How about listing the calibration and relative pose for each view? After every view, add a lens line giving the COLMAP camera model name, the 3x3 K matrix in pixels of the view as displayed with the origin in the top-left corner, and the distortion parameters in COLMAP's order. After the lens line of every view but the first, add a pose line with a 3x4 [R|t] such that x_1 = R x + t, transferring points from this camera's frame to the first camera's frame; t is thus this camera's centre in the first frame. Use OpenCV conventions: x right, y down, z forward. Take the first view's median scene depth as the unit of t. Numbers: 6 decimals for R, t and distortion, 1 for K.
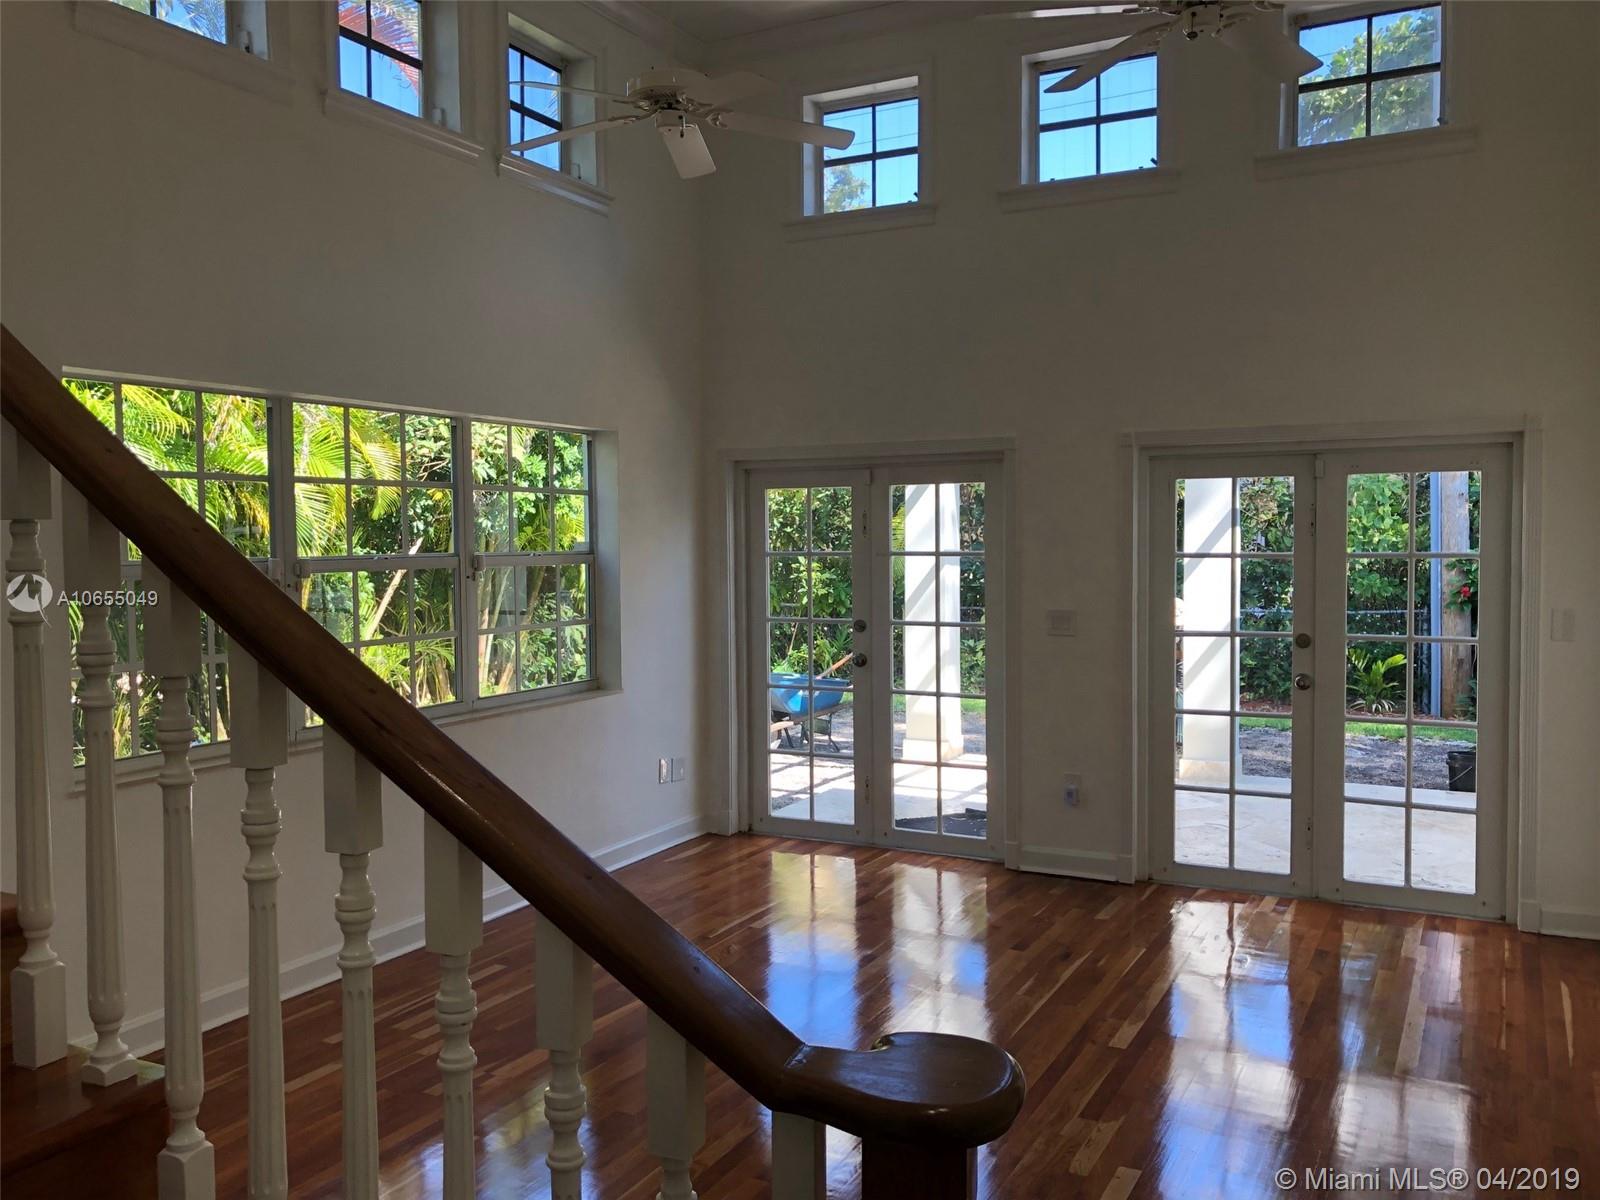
lens RADIAL K [[1324.8, 0, 792.9], [0, 1324.8, 587.0], [0, 0, 1]] dist [0.028646, -0.011282]
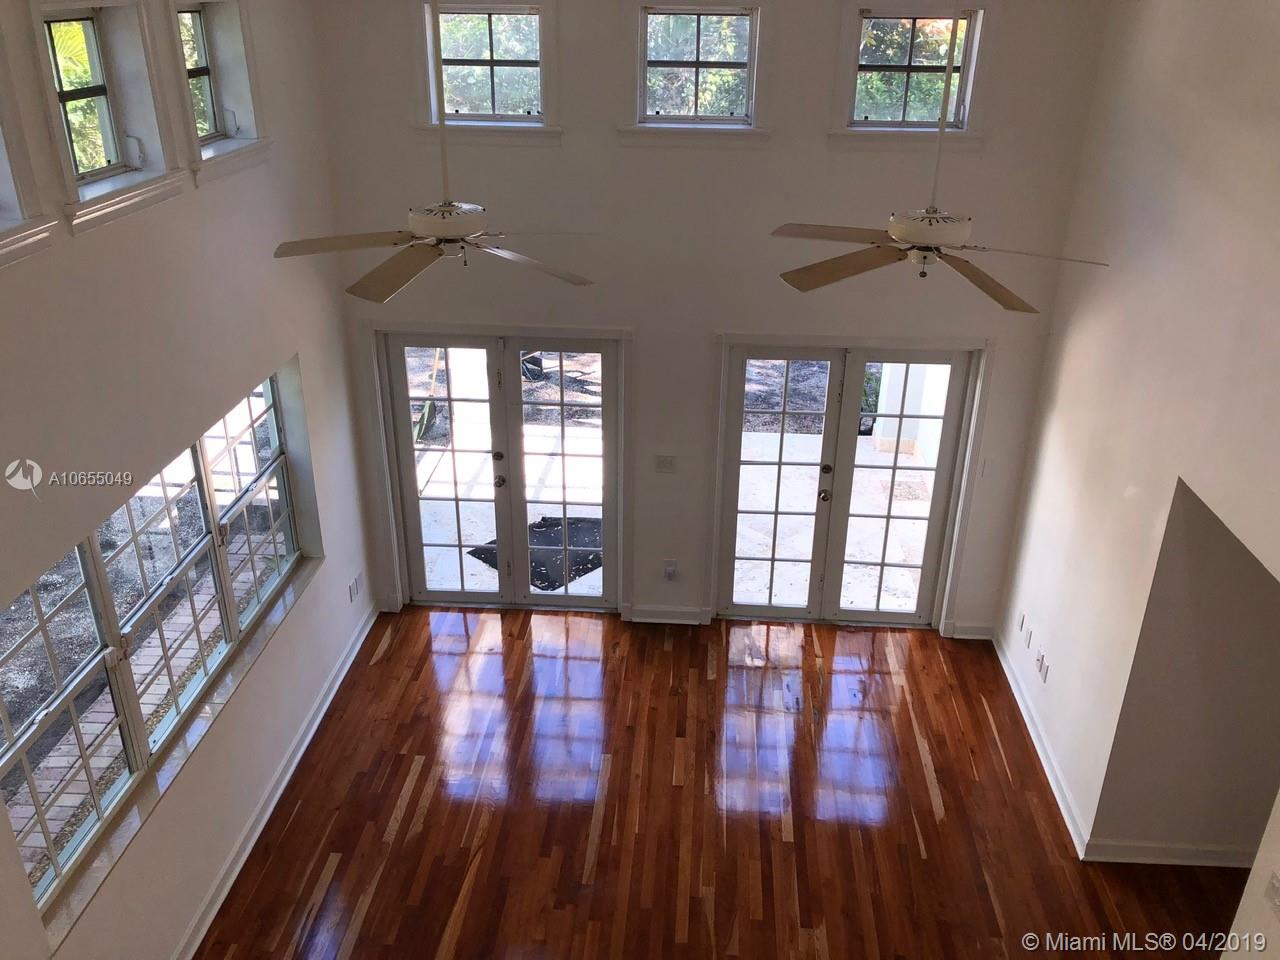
lens RADIAL K [[1059.9, 0, 634.3], [0, 1059.9, 469.6], [0, 0, 1]] dist [0.028646, -0.011282]
pose [[0.913313, -0.158112, 0.375312, -0.241405], [-0.001480, 0.920265, 0.391292, -0.405414], [-0.407255, -0.357928, 0.840257, 0.108010]]
